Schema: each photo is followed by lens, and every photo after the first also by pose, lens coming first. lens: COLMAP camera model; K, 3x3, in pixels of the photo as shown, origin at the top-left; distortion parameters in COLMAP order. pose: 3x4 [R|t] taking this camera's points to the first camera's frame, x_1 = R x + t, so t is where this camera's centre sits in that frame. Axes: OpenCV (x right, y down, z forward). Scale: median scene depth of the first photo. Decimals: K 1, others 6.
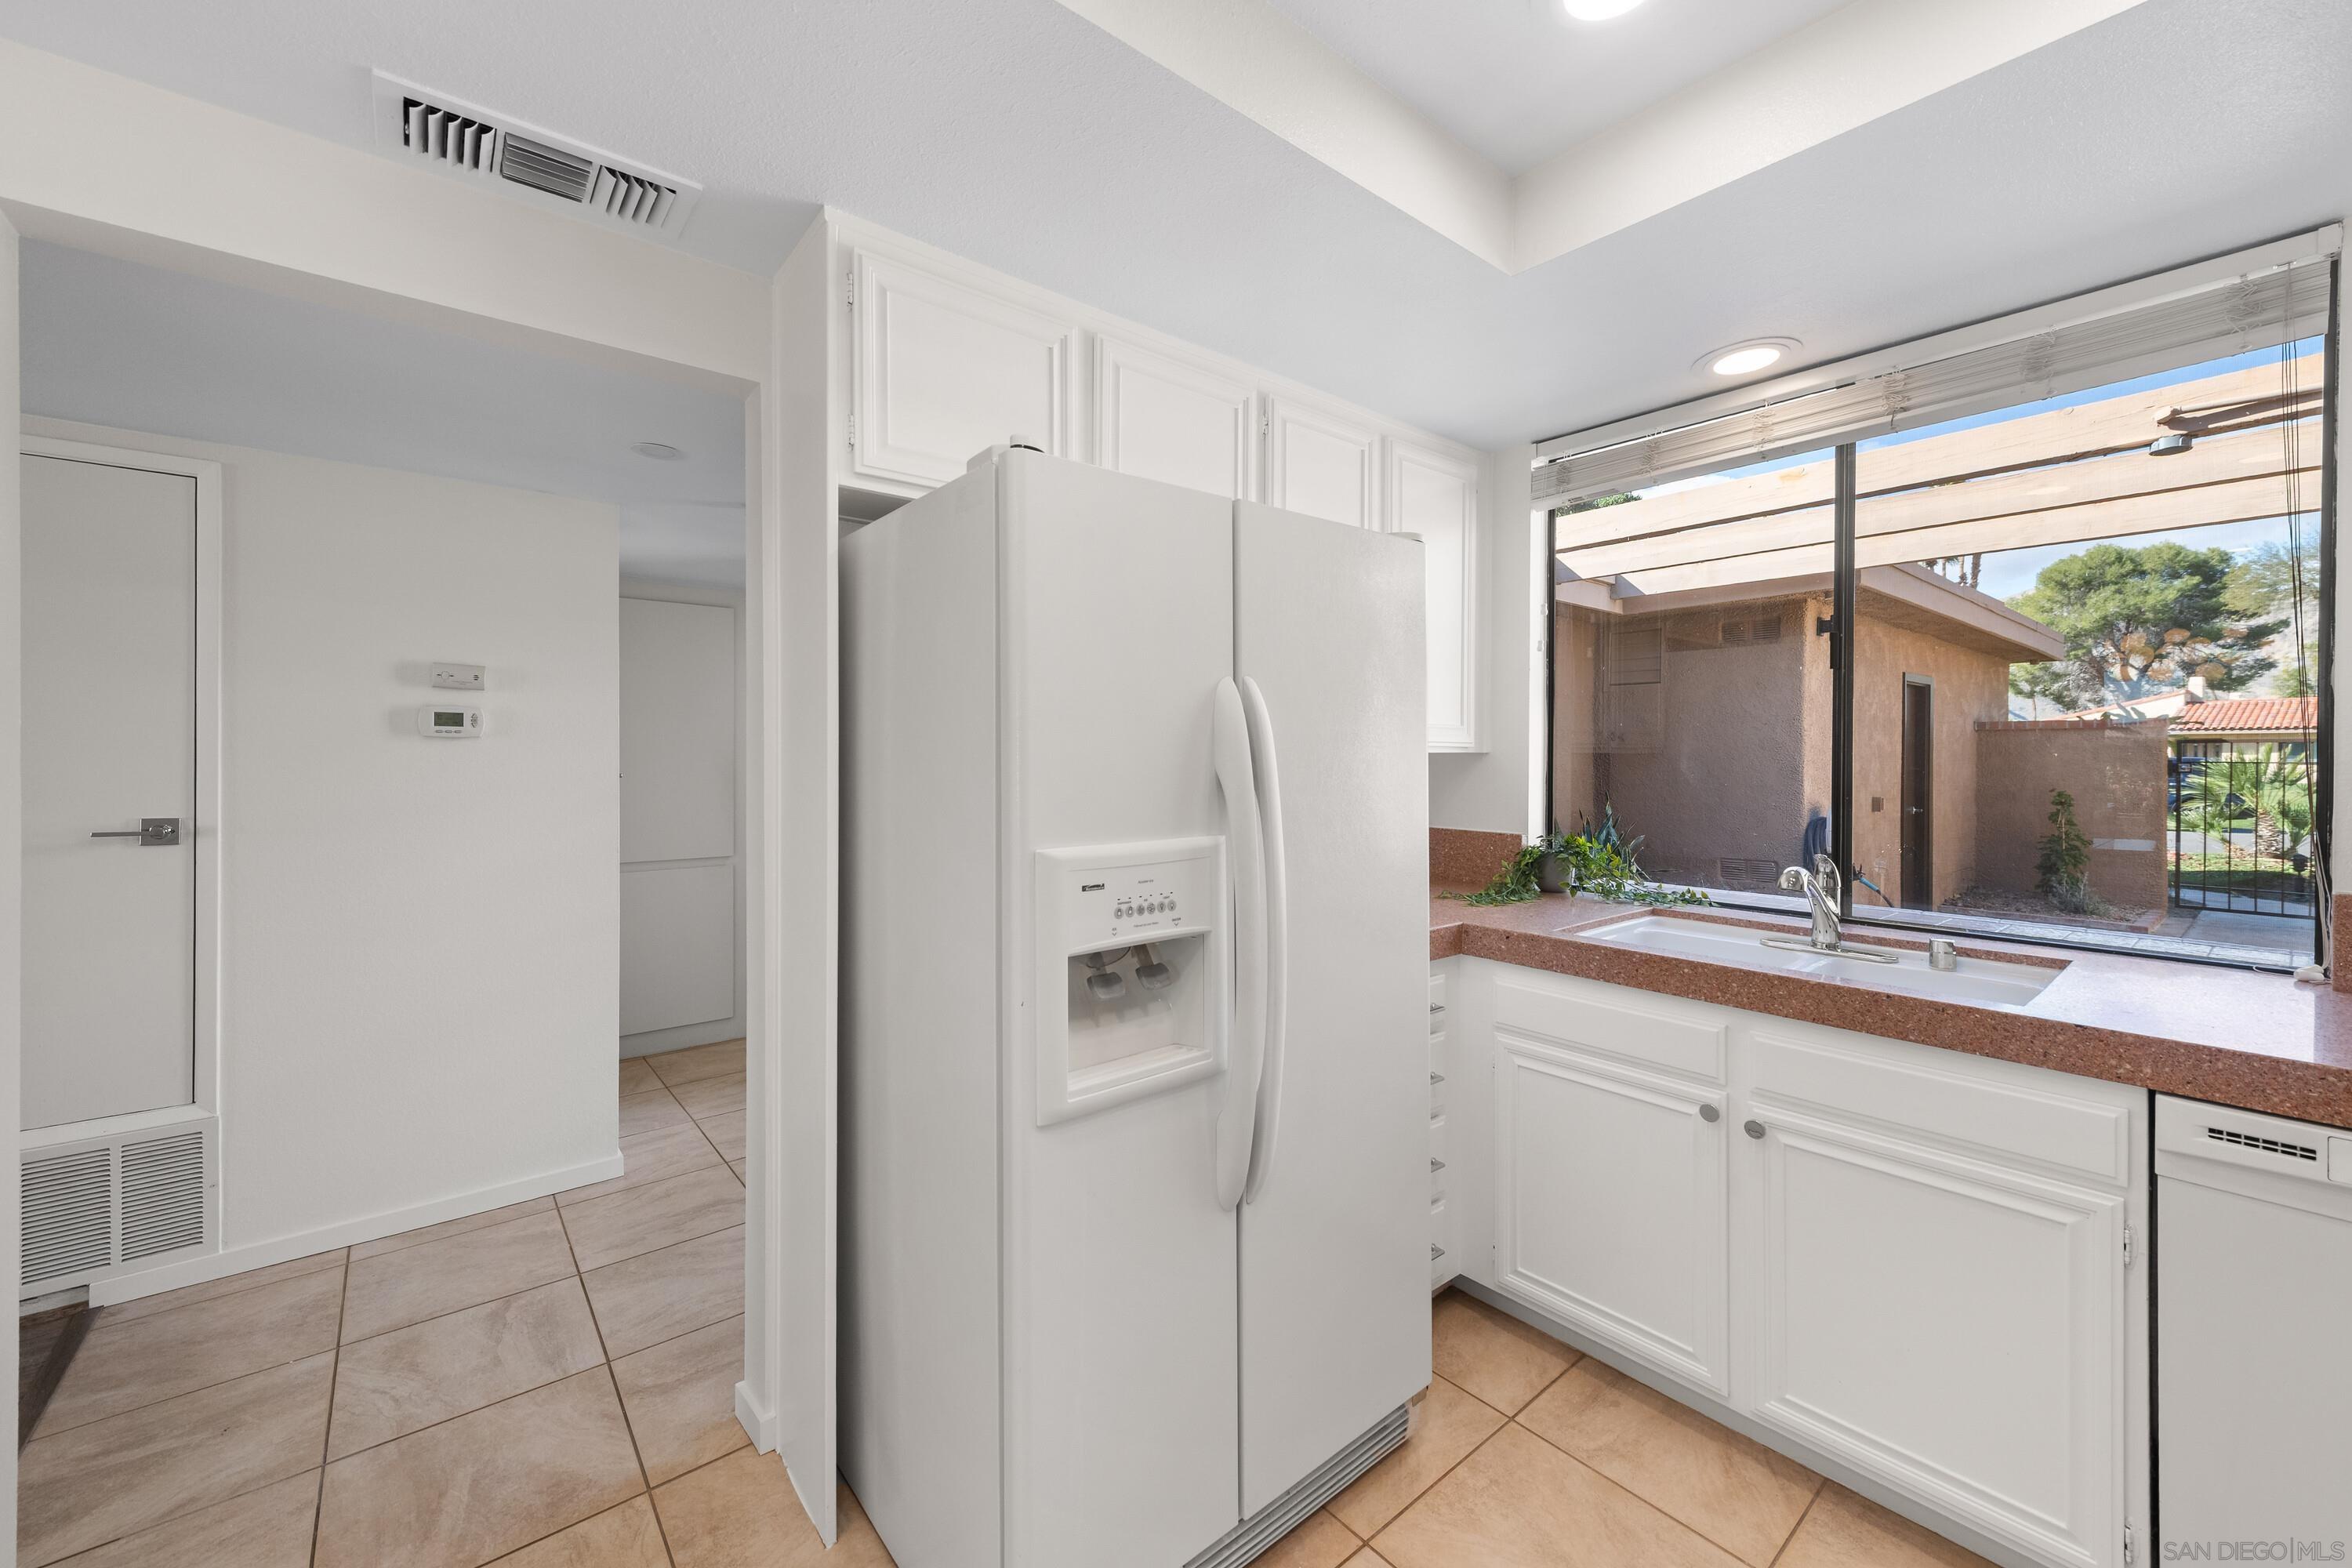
lens RADIAL K [[925.5, 0, 1180.4], [0, 925.5, 761.8], [0, 0, 1]] dist [0.011358, -0.002364]
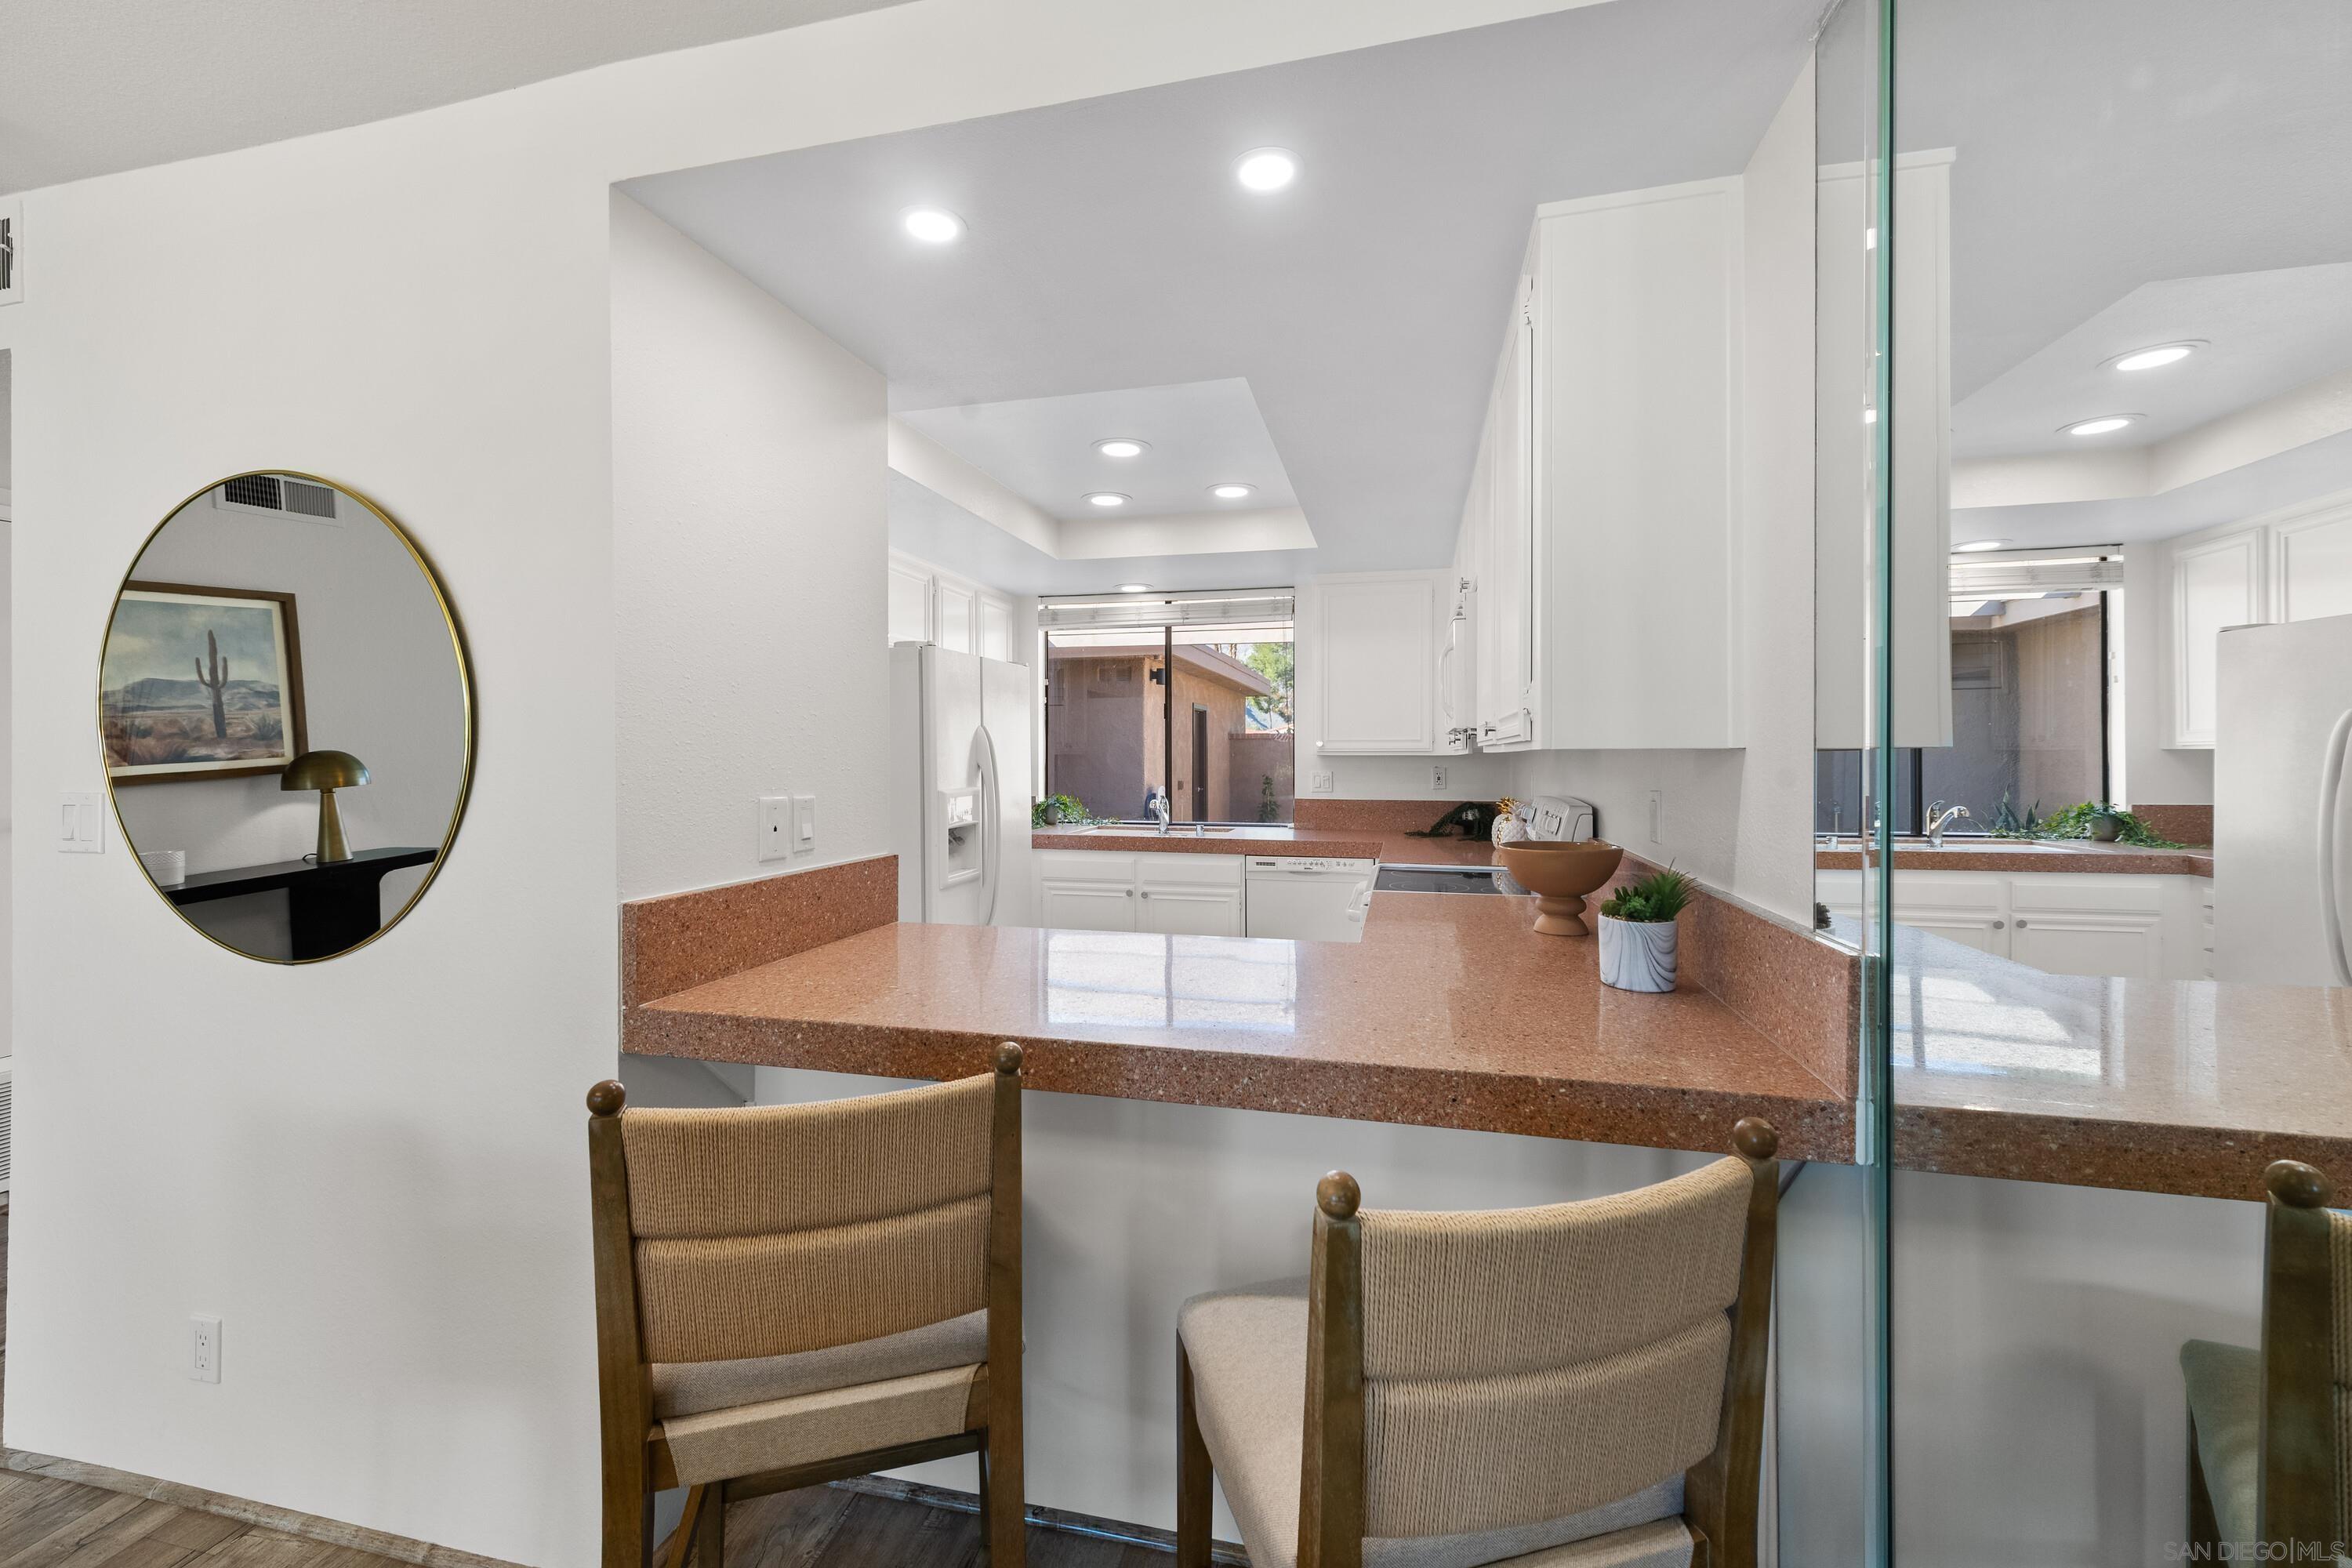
lens RADIAL K [[925.5, 0, 1198.0], [0, 925.5, 769.9], [0, 0, 1]] dist [0.011358, -0.002364]
pose [[0.789178, -0.011686, 0.614054, -0.651701], [0.005879, 0.999917, 0.011473, 0.003178], [-0.614137, -0.005444, 0.789181, -0.873980]]
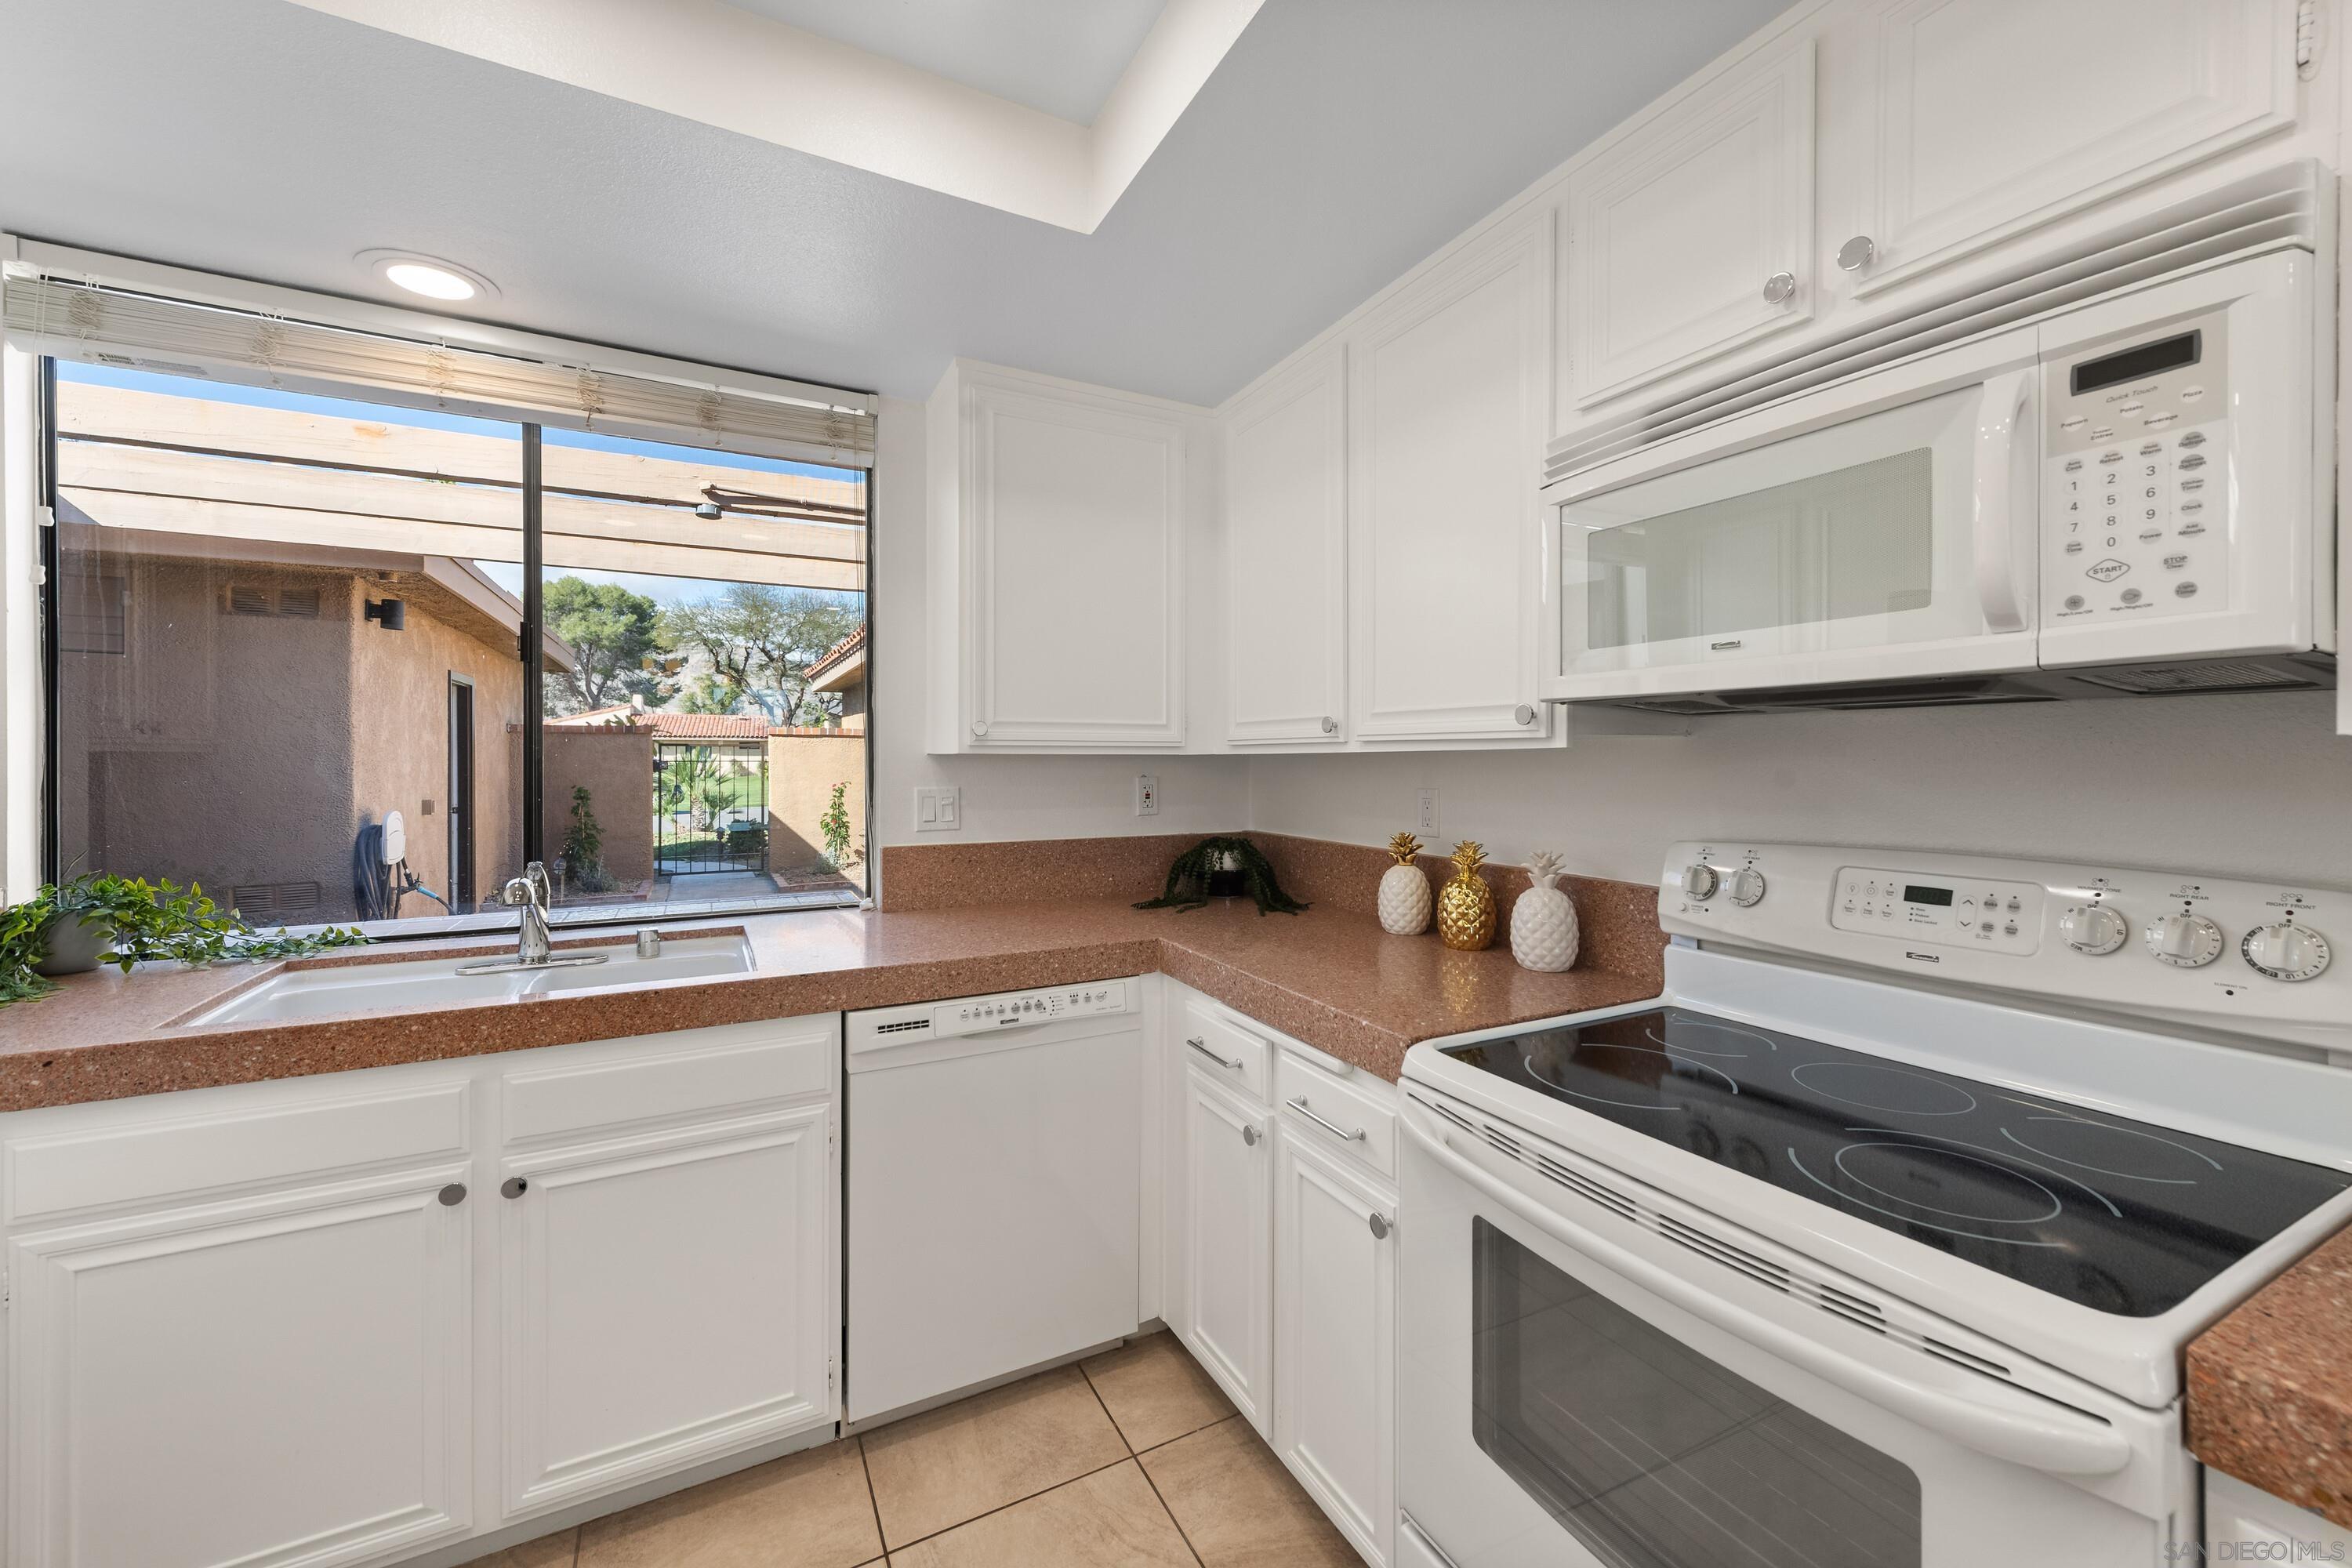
lens RADIAL K [[925.5, 0, 1194.9], [0, 925.5, 761.3], [0, 0, 1]] dist [0.011358, -0.002364]
pose [[0.197752, -0.005734, 0.980235, -0.074162], [0.007290, 0.999964, 0.004379, 0.000745], [-0.980225, 0.006280, 0.197787, 0.151845]]
